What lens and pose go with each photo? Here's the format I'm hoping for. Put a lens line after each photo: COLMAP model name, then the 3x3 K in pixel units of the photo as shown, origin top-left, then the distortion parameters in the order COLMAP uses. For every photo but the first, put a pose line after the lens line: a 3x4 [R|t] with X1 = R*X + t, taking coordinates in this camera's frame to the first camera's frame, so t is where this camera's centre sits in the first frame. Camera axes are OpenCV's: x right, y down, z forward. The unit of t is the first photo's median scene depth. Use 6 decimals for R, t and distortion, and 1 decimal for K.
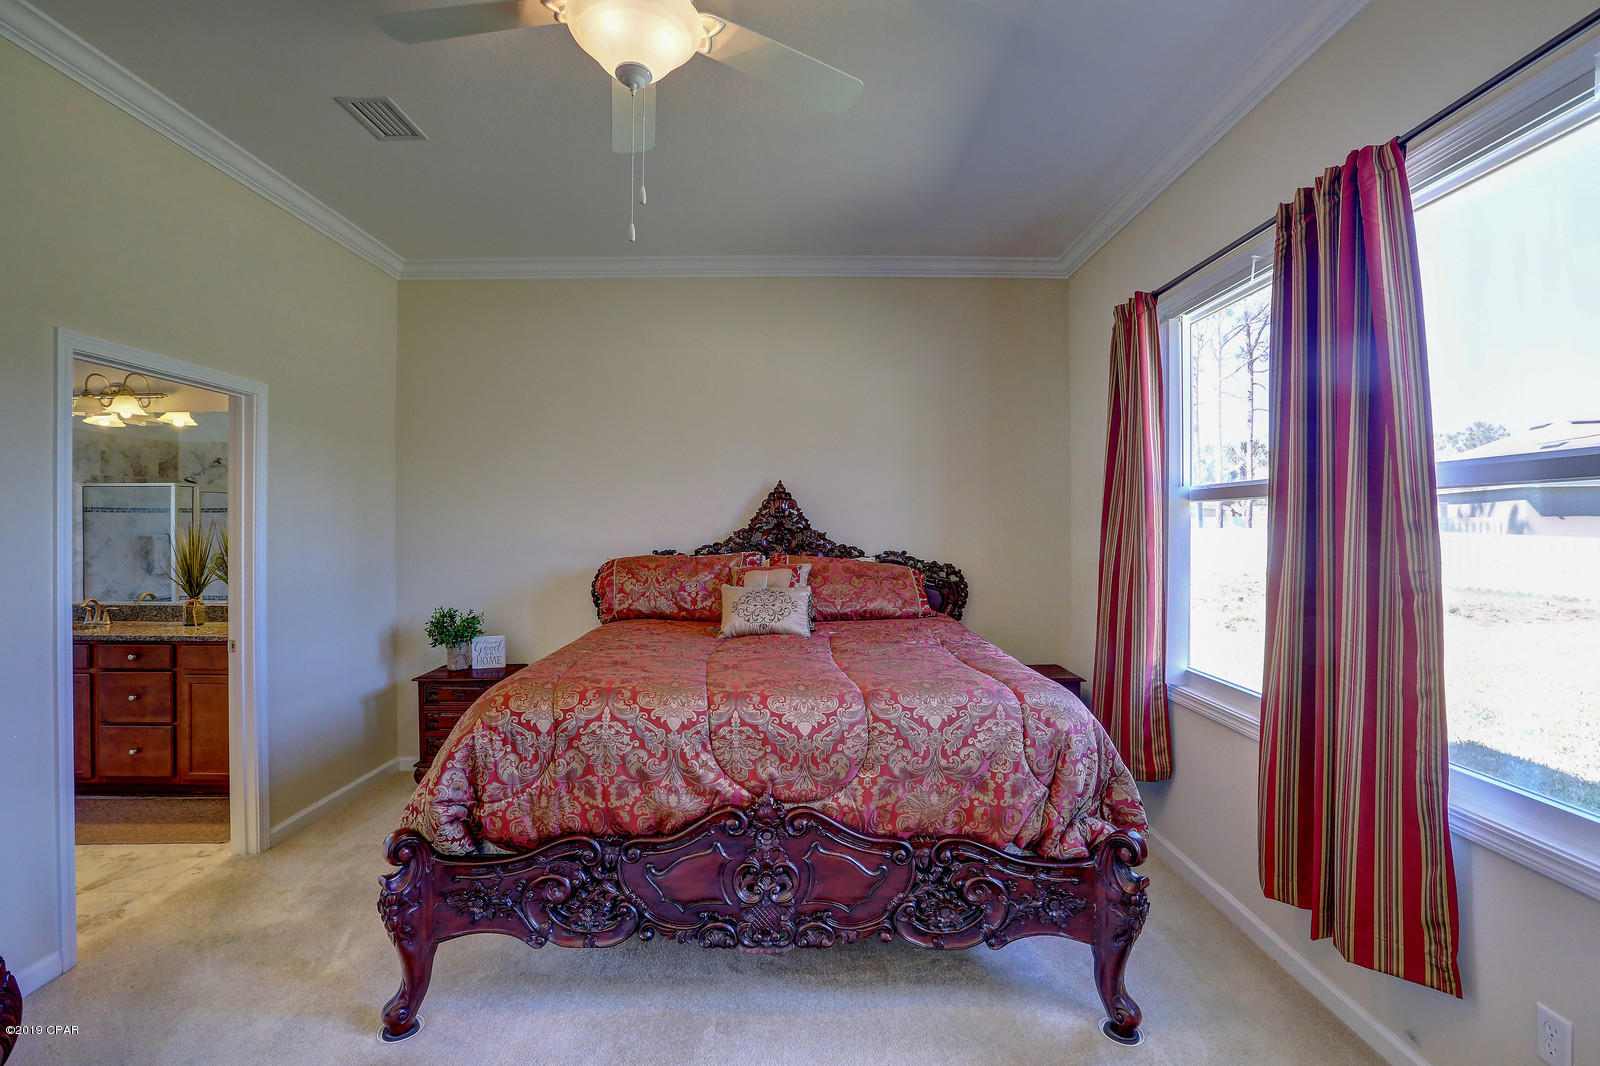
lens RADIAL K [[740.5, 0, 803.7], [0, 740.5, 529.1], [0, 0, 1]] dist [-0.045322, 0.016185]
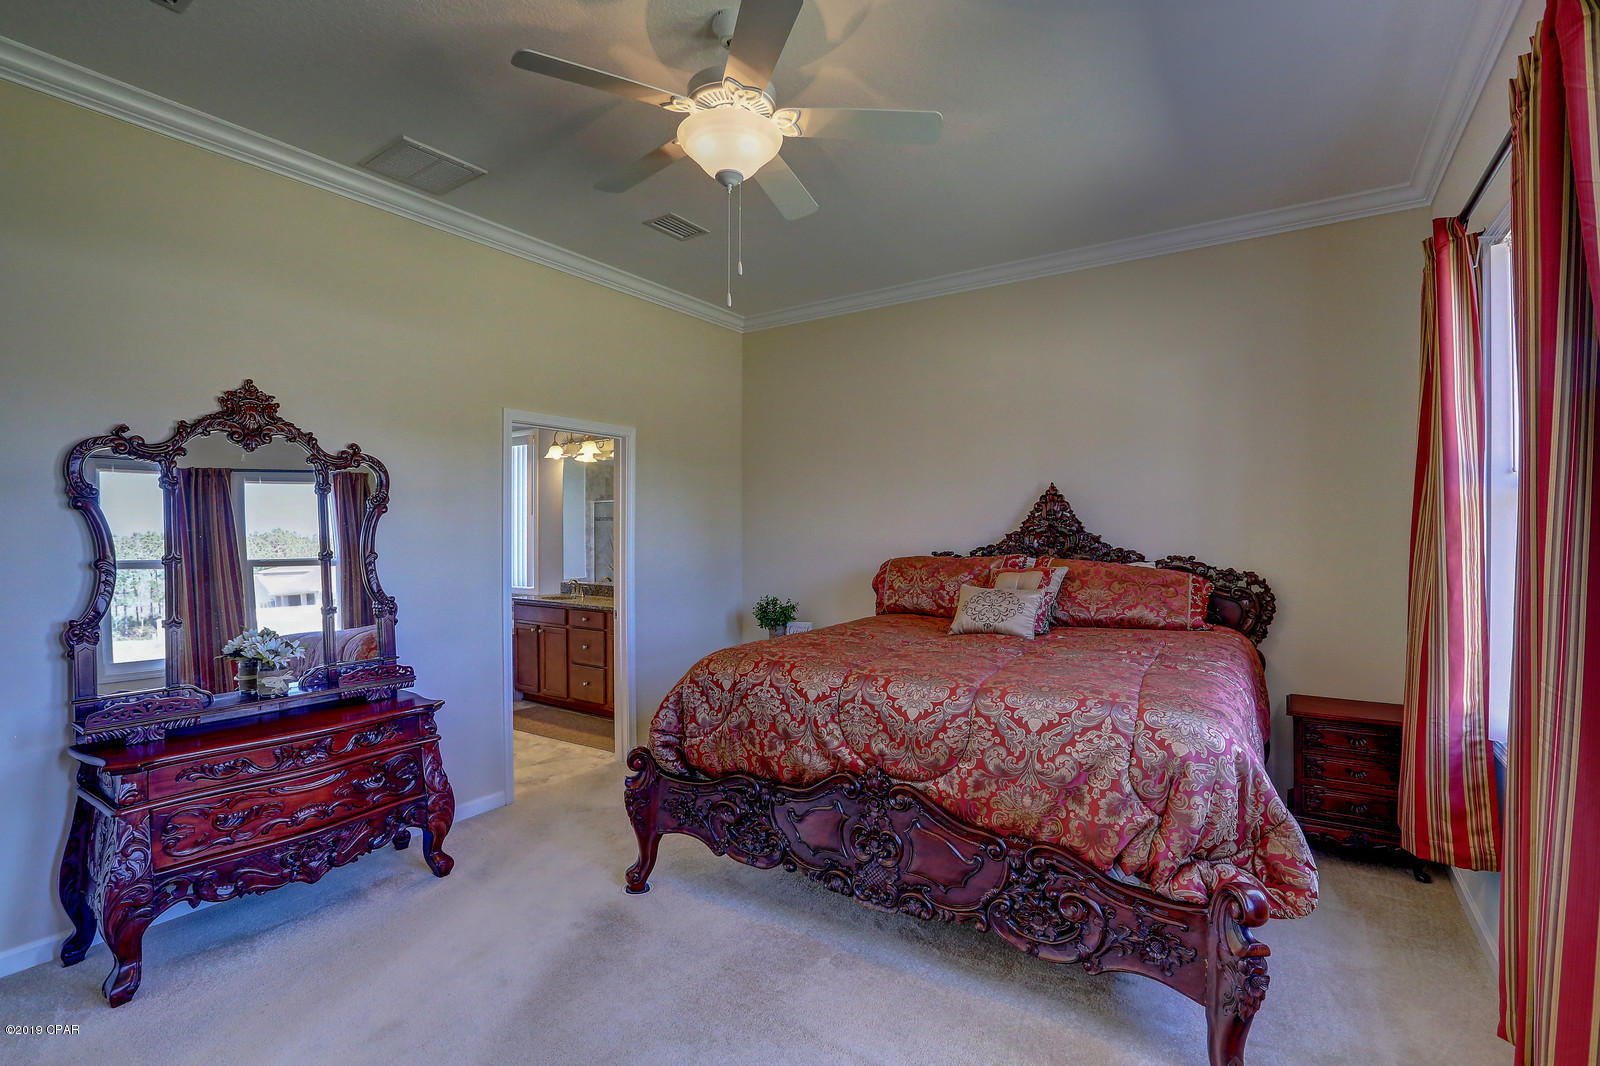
lens RADIAL K [[740.5, 0, 788.2], [0, 740.5, 528.9], [0, 0, 1]] dist [-0.045322, 0.016185]
pose [[0.820393, -0.004432, -0.571782, 0.381154], [0.001273, 0.999982, -0.005925, 0.002634], [0.571798, 0.004133, 0.820384, 0.000276]]
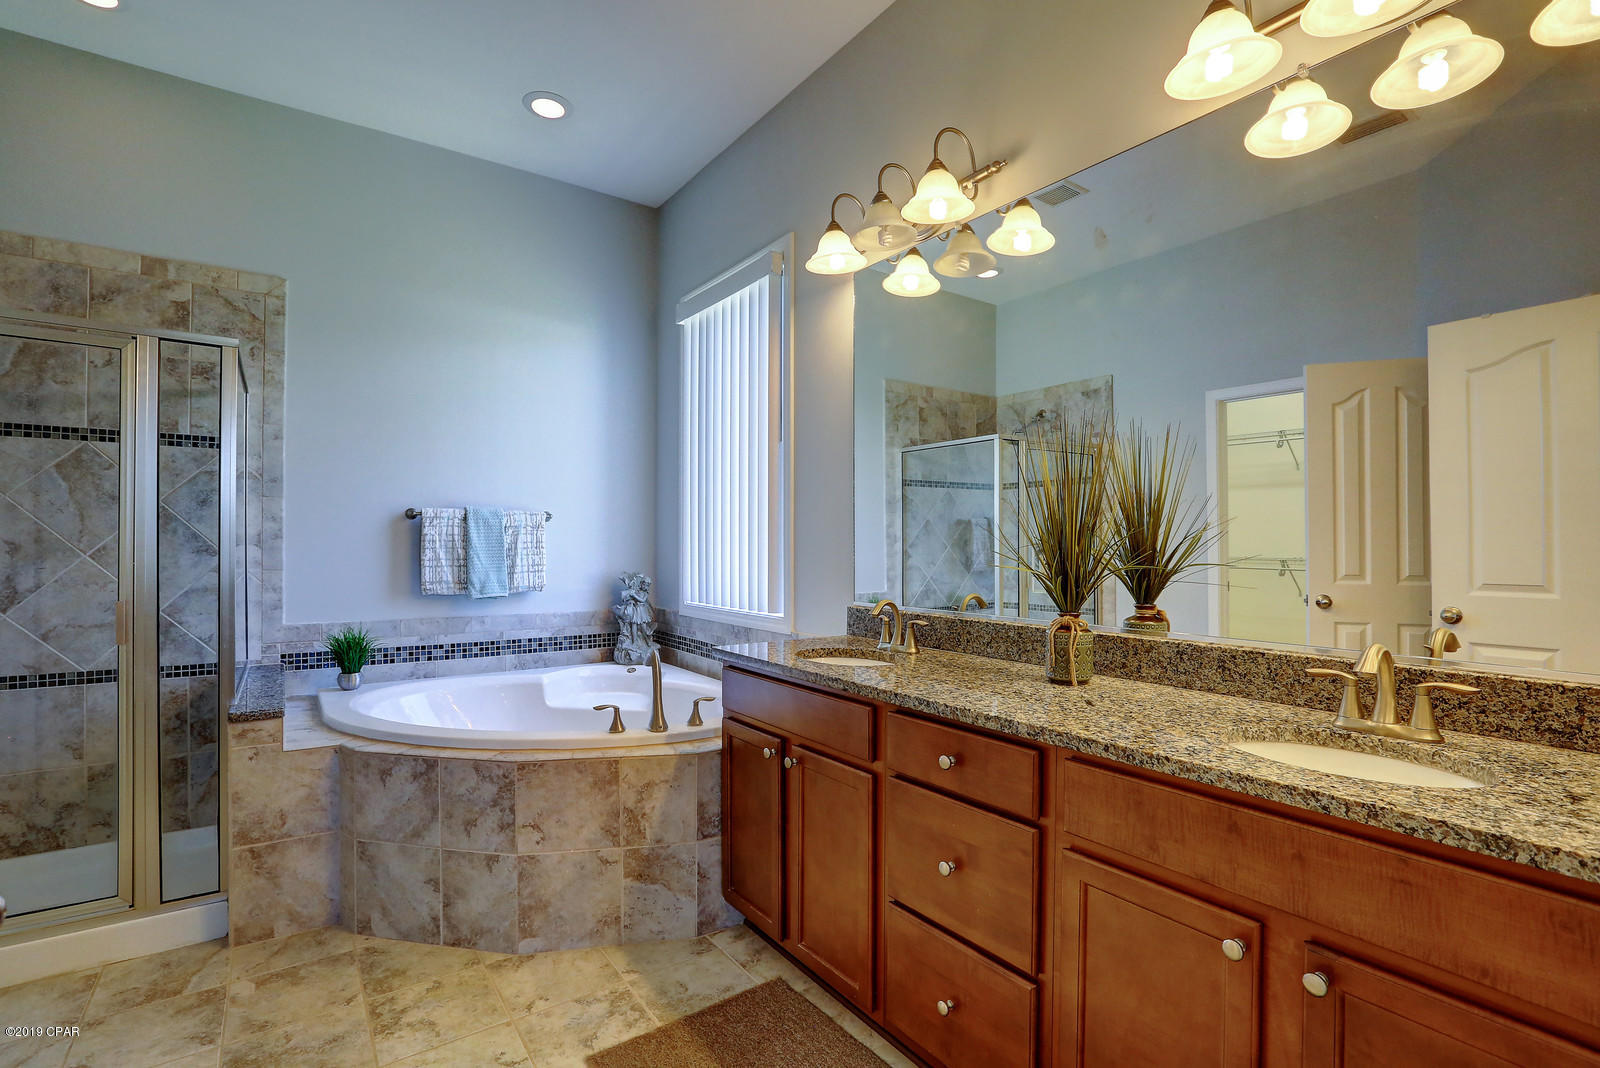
lens RADIAL K [[740.5, 0, 796.0], [0, 740.5, 545.5], [0, 0, 1]] dist [-0.045322, 0.016185]
pose [[0.575105, -0.001706, -0.818078, -0.928219], [0.001587, 0.999998, -0.000969, 0.090417], [0.818078, -0.000741, 0.575106, 0.999512]]
